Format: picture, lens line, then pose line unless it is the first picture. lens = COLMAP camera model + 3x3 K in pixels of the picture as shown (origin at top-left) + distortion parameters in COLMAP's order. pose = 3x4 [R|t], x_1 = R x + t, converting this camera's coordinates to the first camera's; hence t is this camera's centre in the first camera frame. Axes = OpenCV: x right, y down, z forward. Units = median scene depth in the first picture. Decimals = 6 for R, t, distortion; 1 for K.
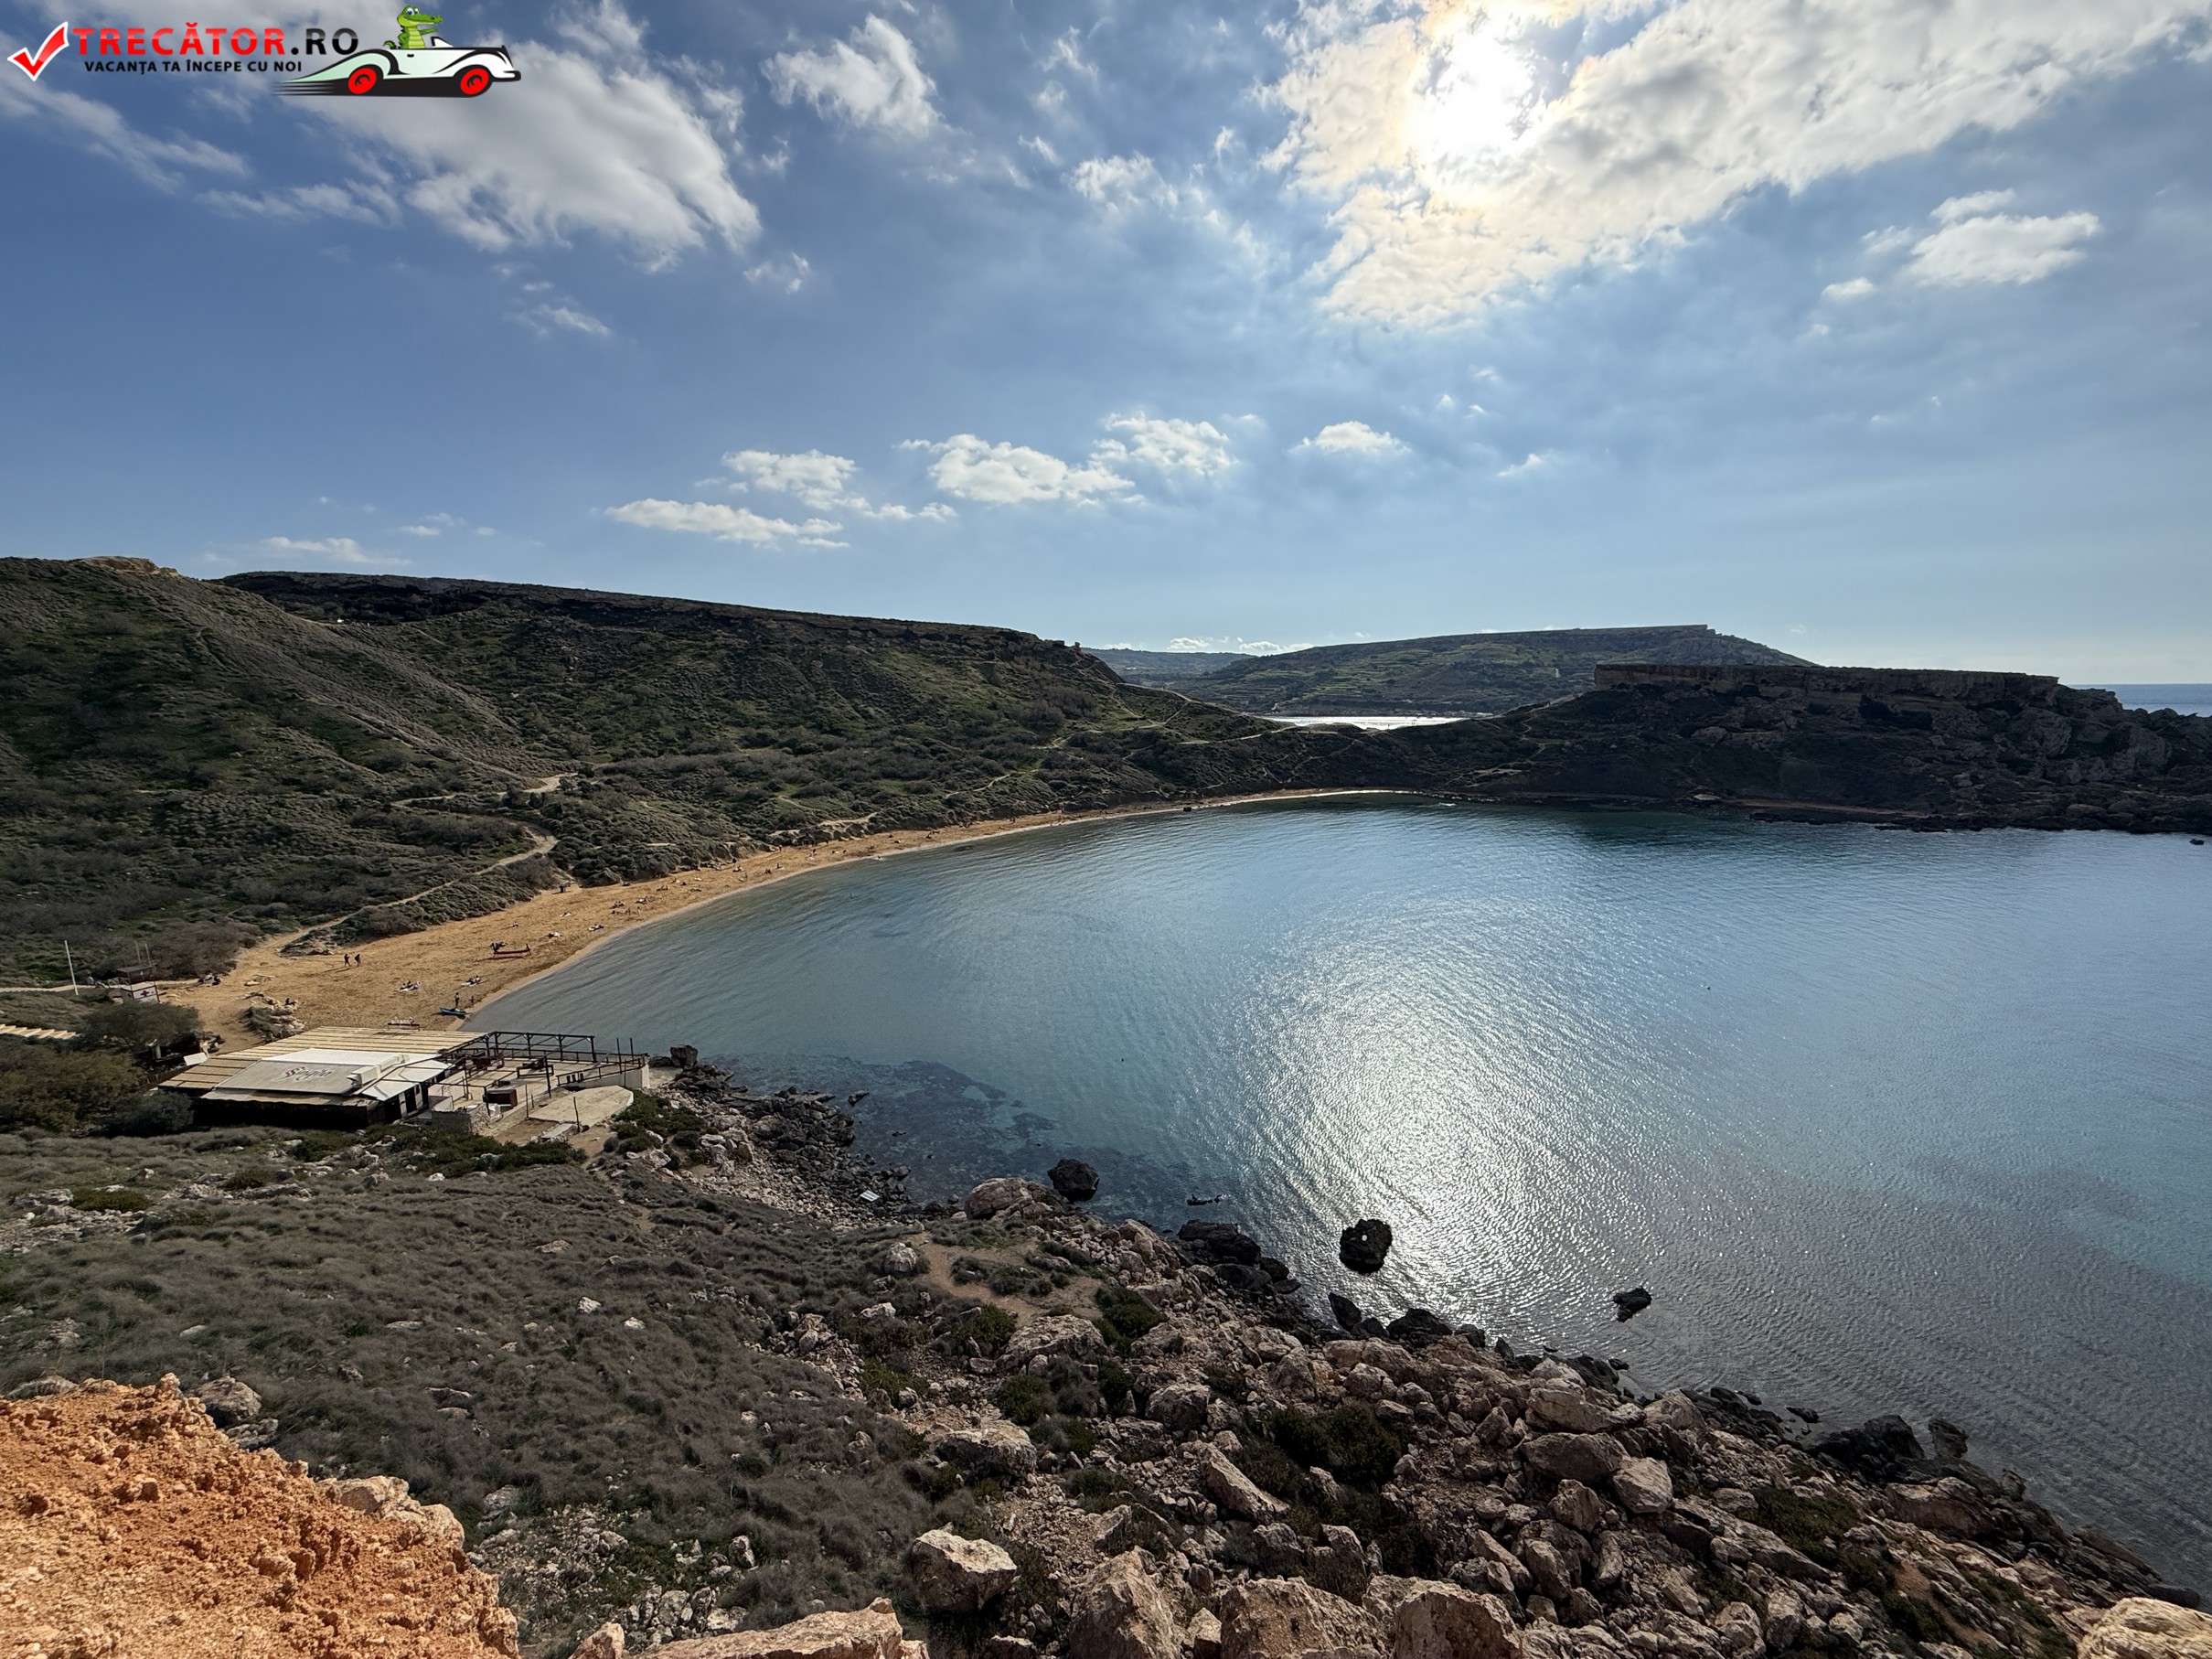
lens RADIAL K [[888.7, 0, 1102.9], [0, 888.7, 829.5], [0, 0, 1]] dist [0.000463, 0.001948]
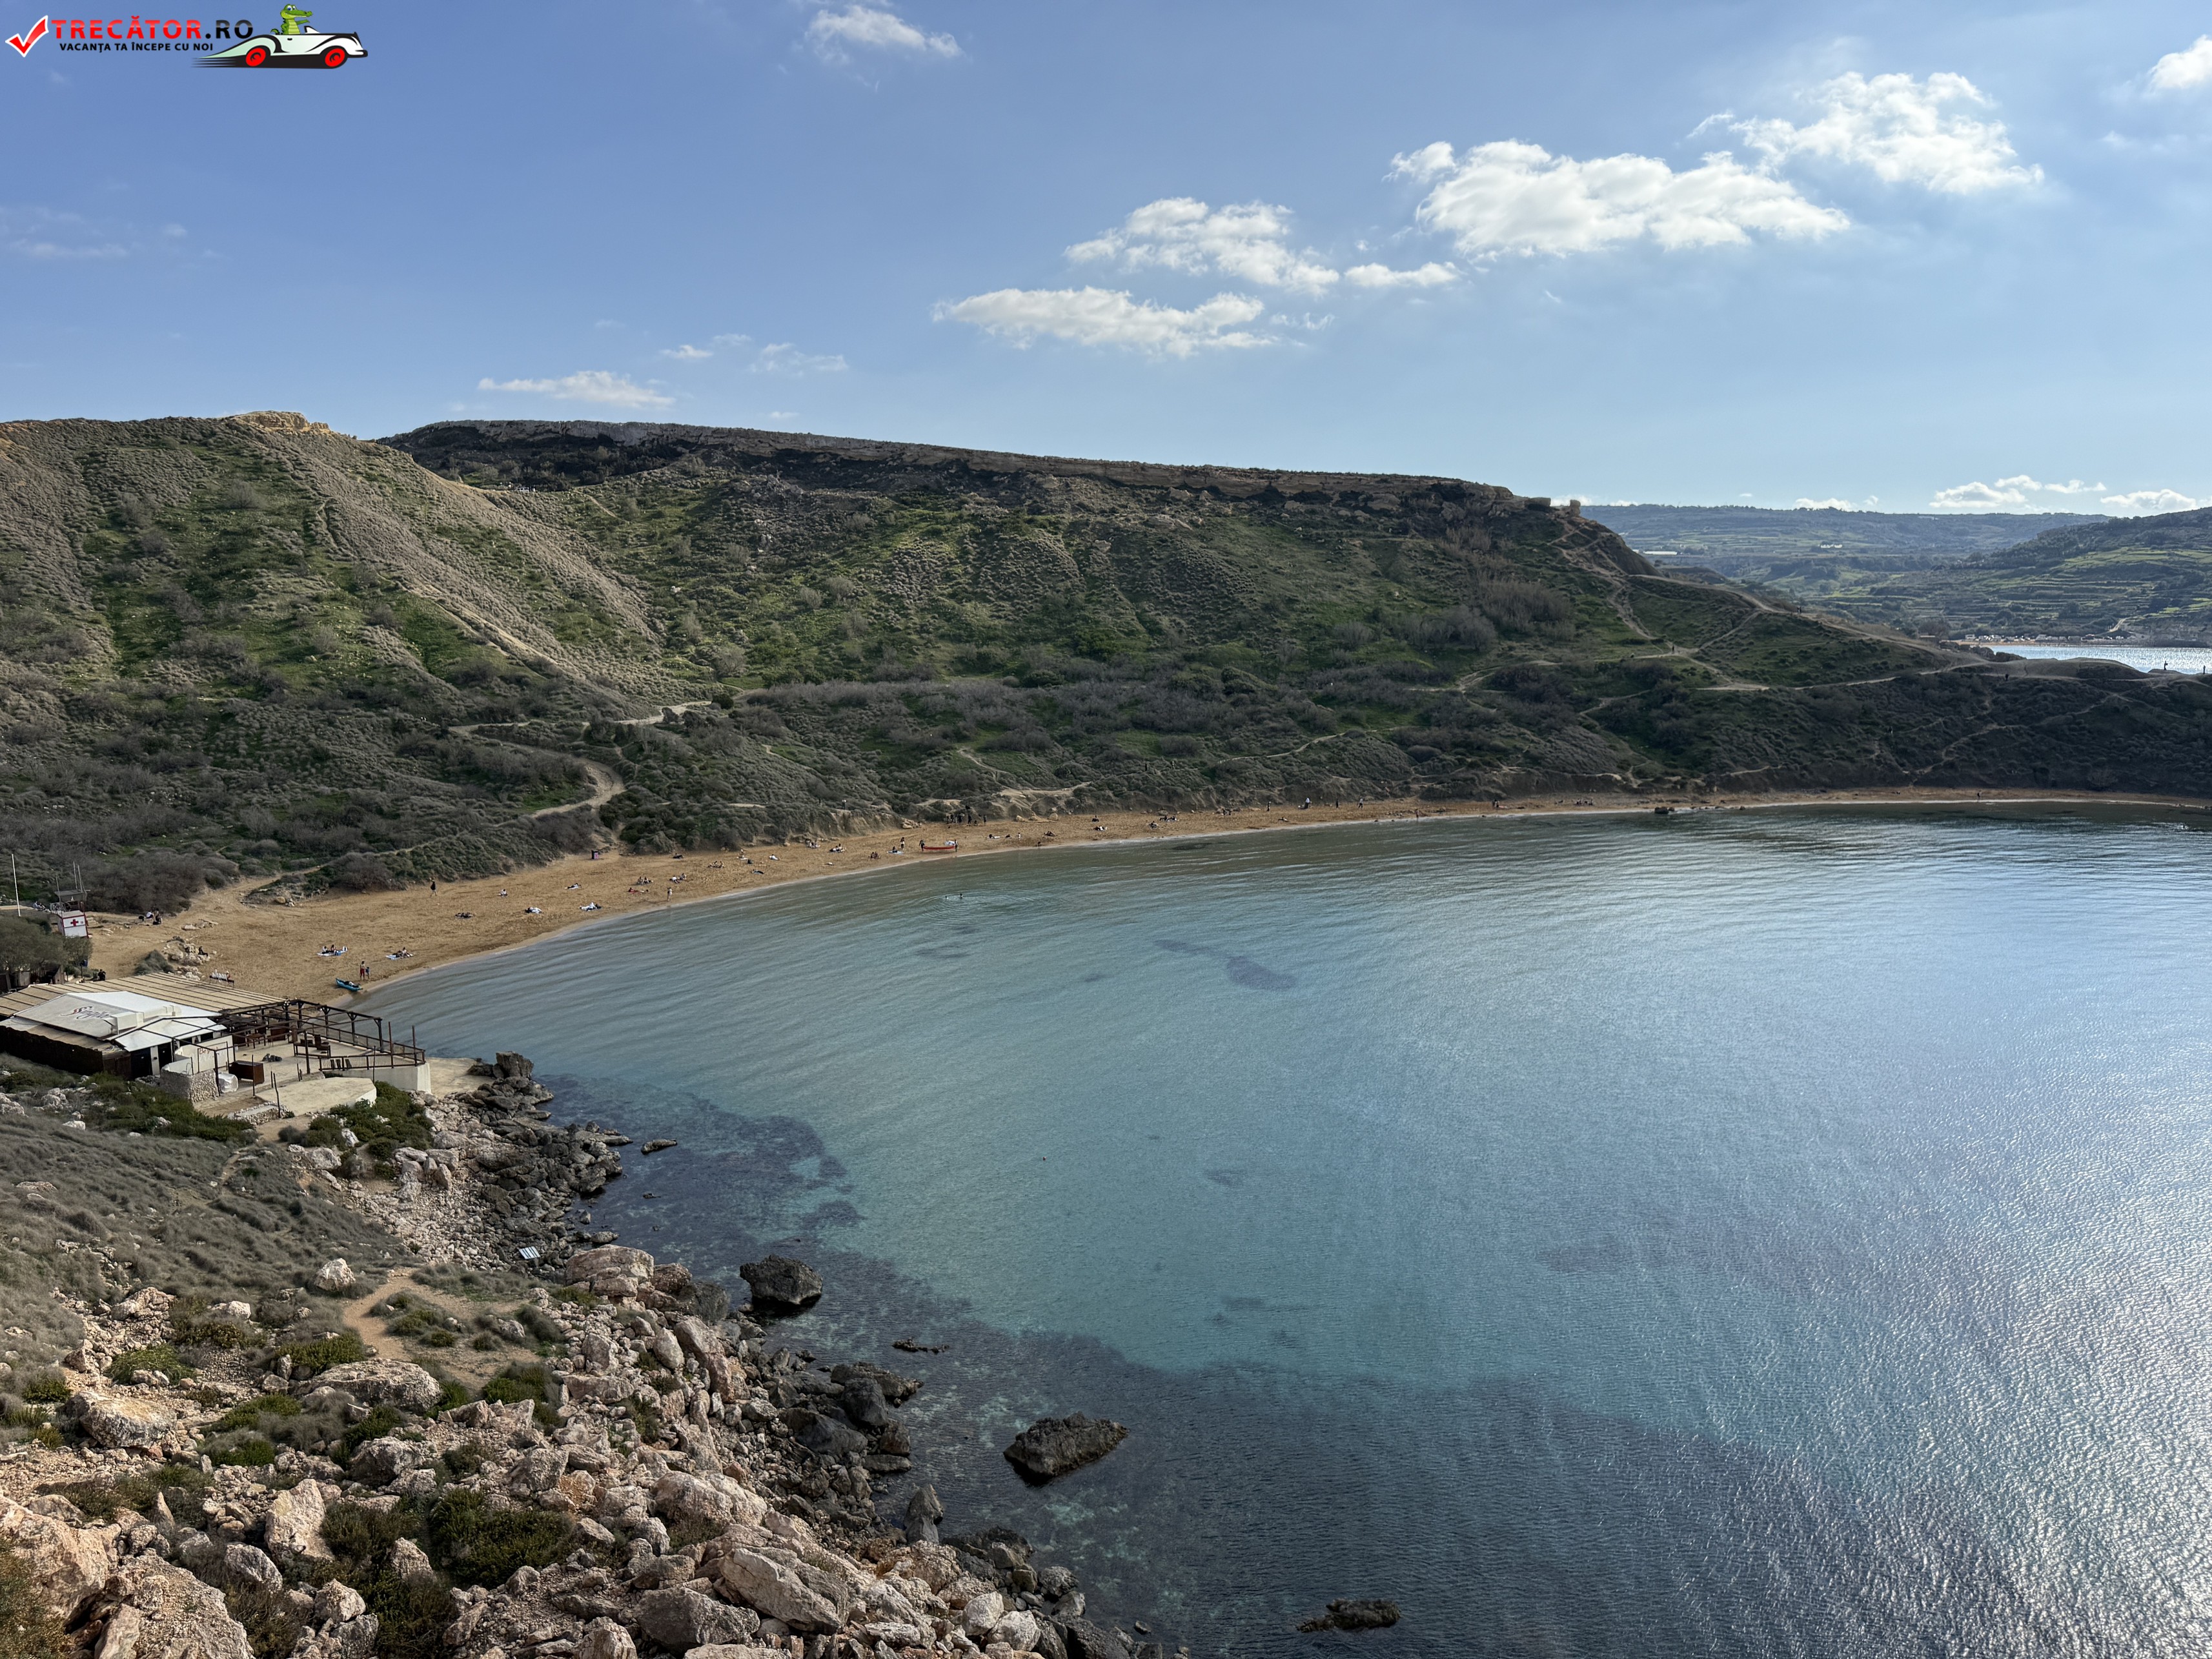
lens RADIAL K [[1561.6, 0, 1098.9], [0, 1561.6, 834.7], [0, 0, 1]] dist [0.091090, -0.120151]
pose [[0.914040, 0.070343, -0.399479, 0.182143], [-0.070343, 0.997415, 0.014682, 0.001875], [0.399479, 0.014681, 0.916625, -0.010682]]
